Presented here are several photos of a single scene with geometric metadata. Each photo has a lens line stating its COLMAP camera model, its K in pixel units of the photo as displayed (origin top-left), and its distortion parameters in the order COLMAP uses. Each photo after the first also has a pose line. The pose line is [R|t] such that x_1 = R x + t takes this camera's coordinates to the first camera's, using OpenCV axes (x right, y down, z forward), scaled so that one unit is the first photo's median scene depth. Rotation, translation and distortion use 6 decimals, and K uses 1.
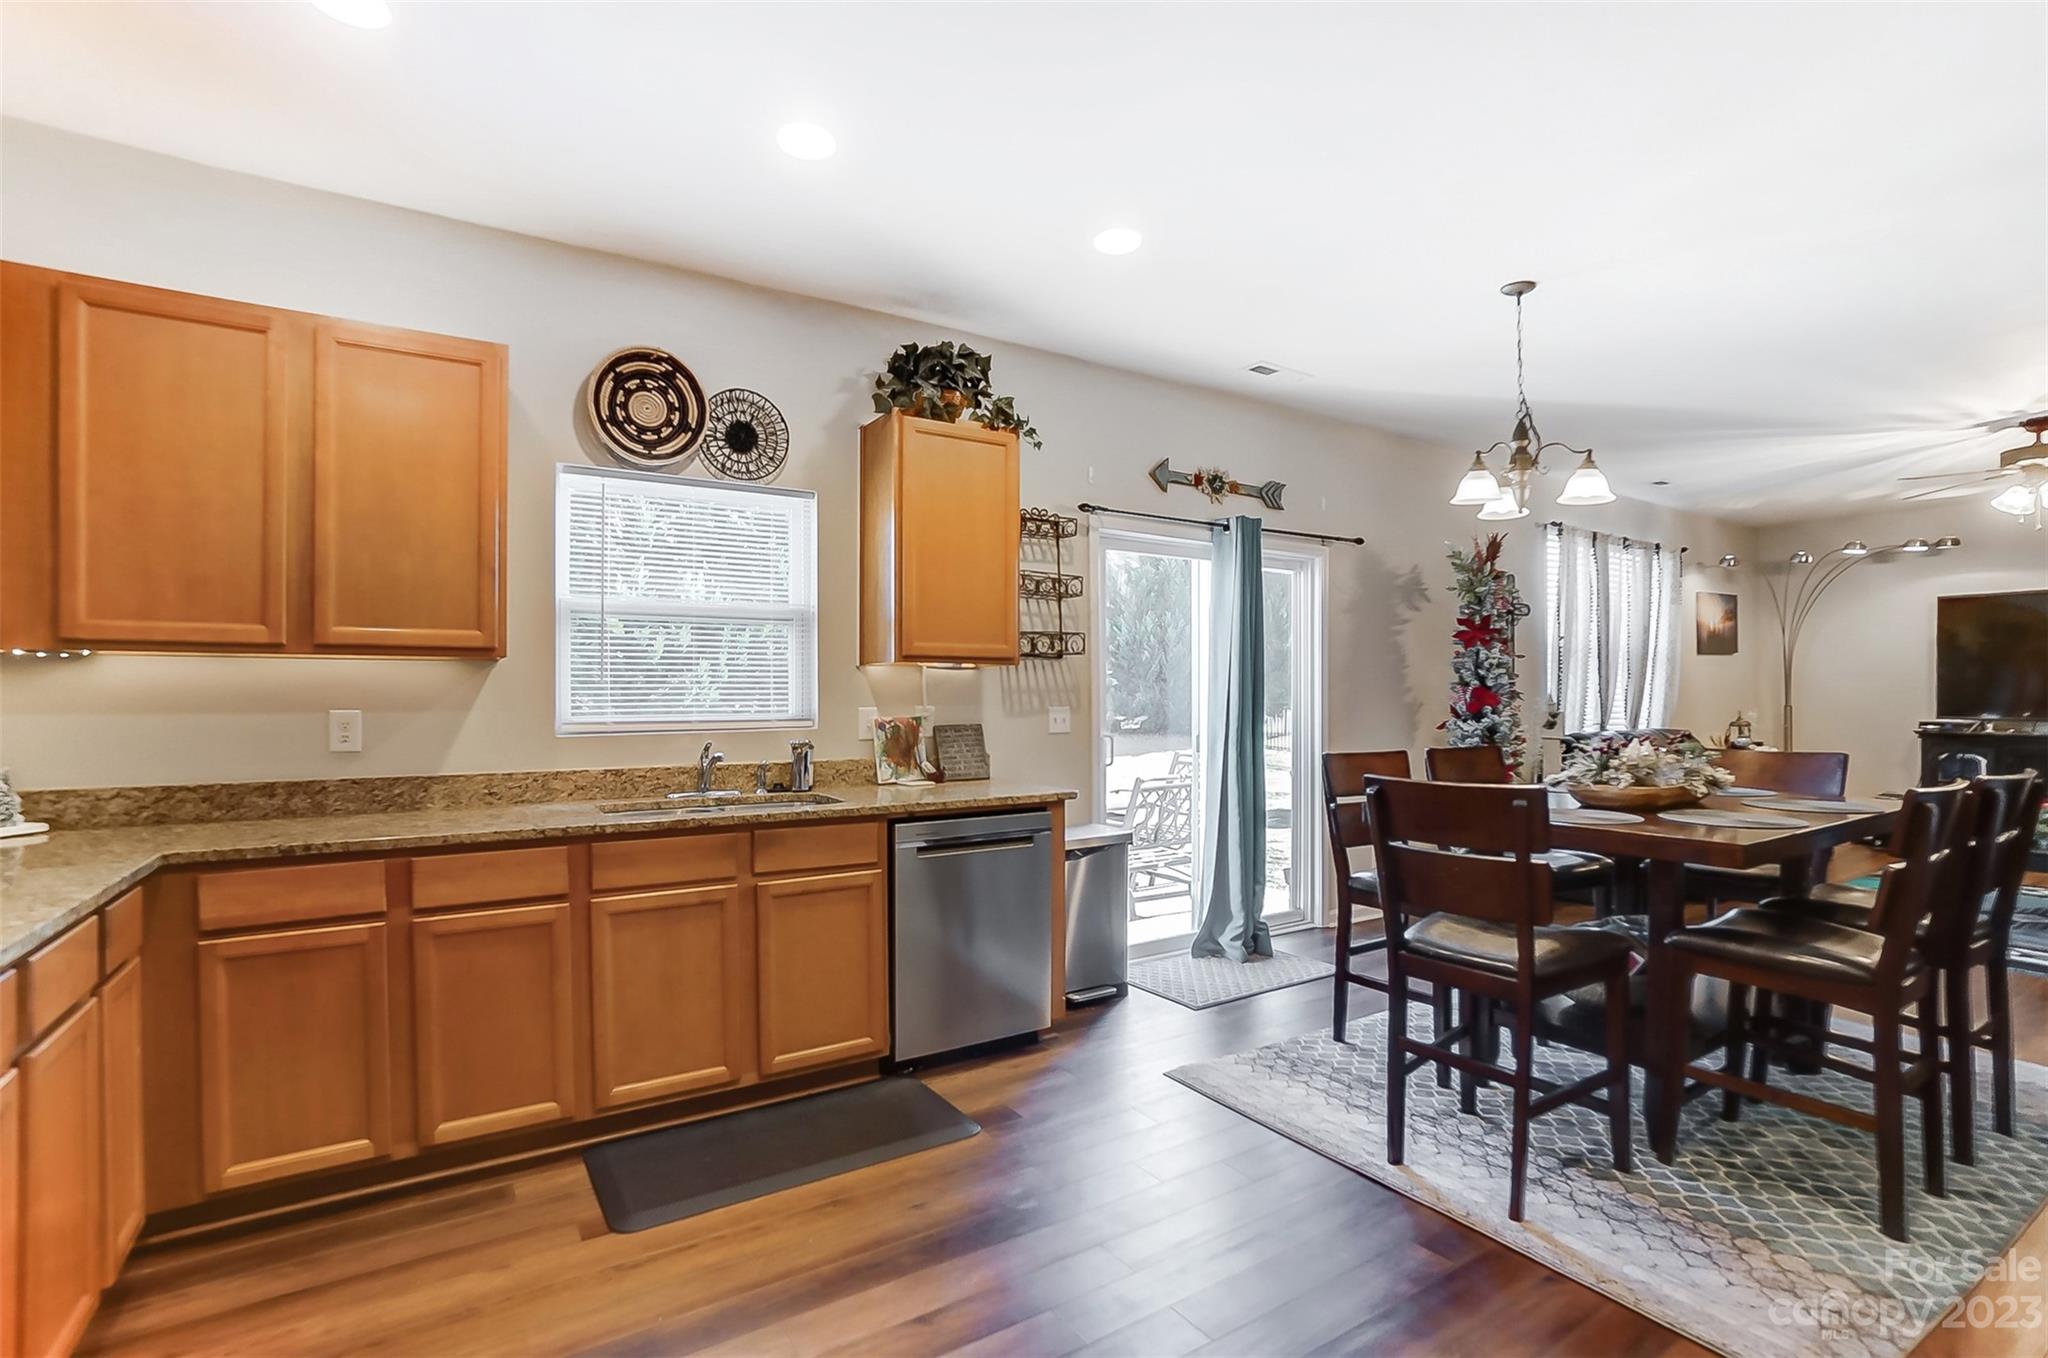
lens RADIAL K [[940.6, 0, 1017.4], [0, 940.6, 701.7], [0, 0, 1]] dist [-0.065269, 0.024851]
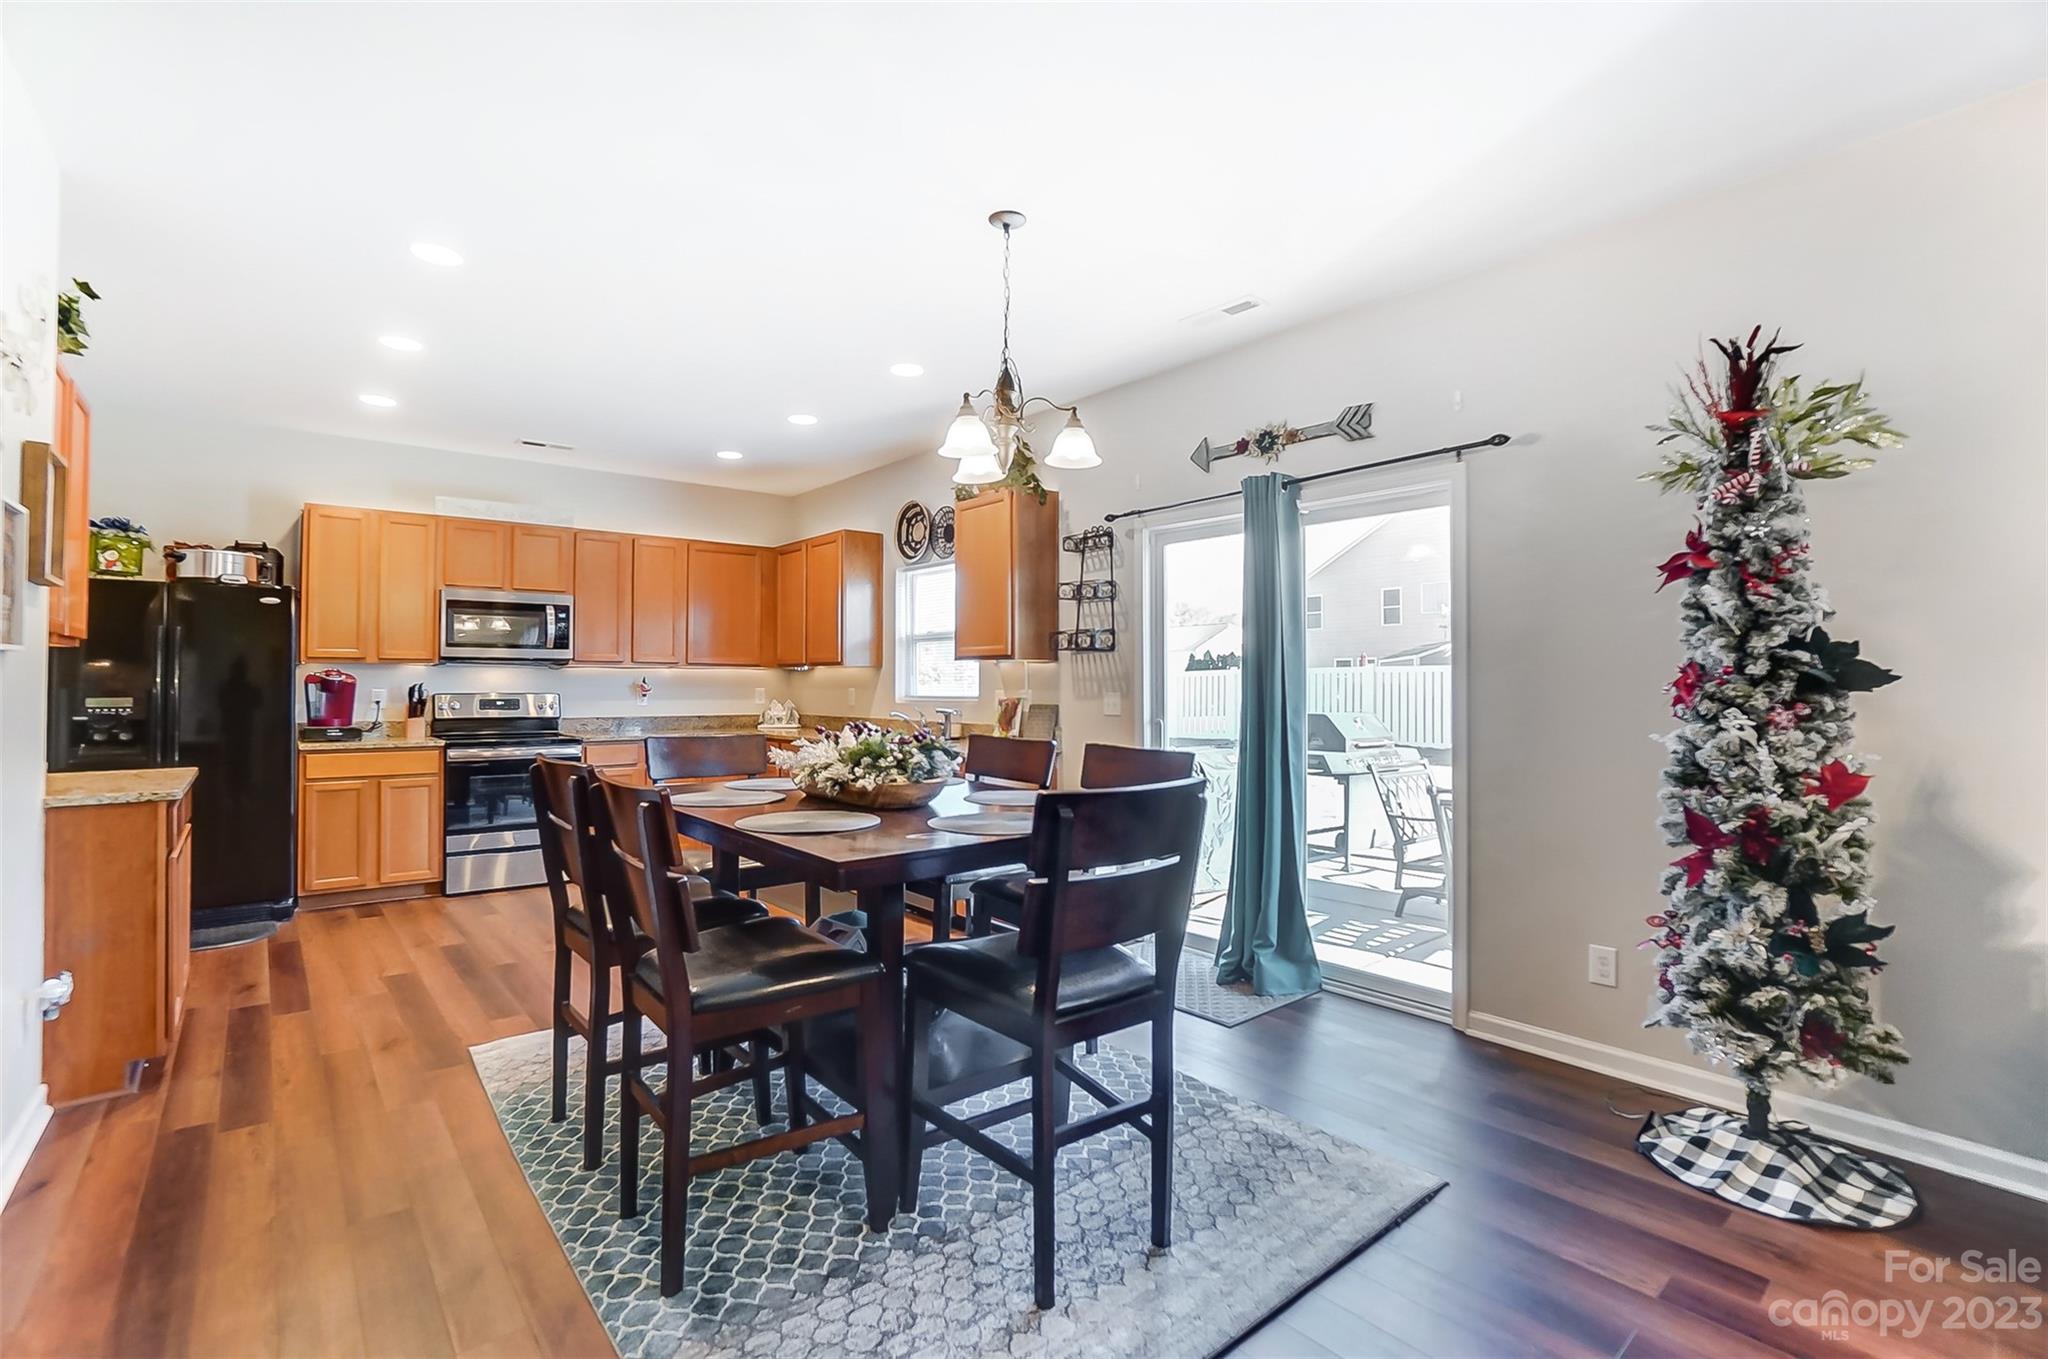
lens RADIAL K [[914.6, 0, 1019.6], [0, 914.6, 672.7], [0, 0, 1]] dist [-0.045745, 0.000925]
pose [[0.133061, -0.007511, -0.991079, 1.028609], [-0.006185, 0.999946, -0.008408, -0.007731], [0.991089, 0.007249, 0.133007, 0.661276]]
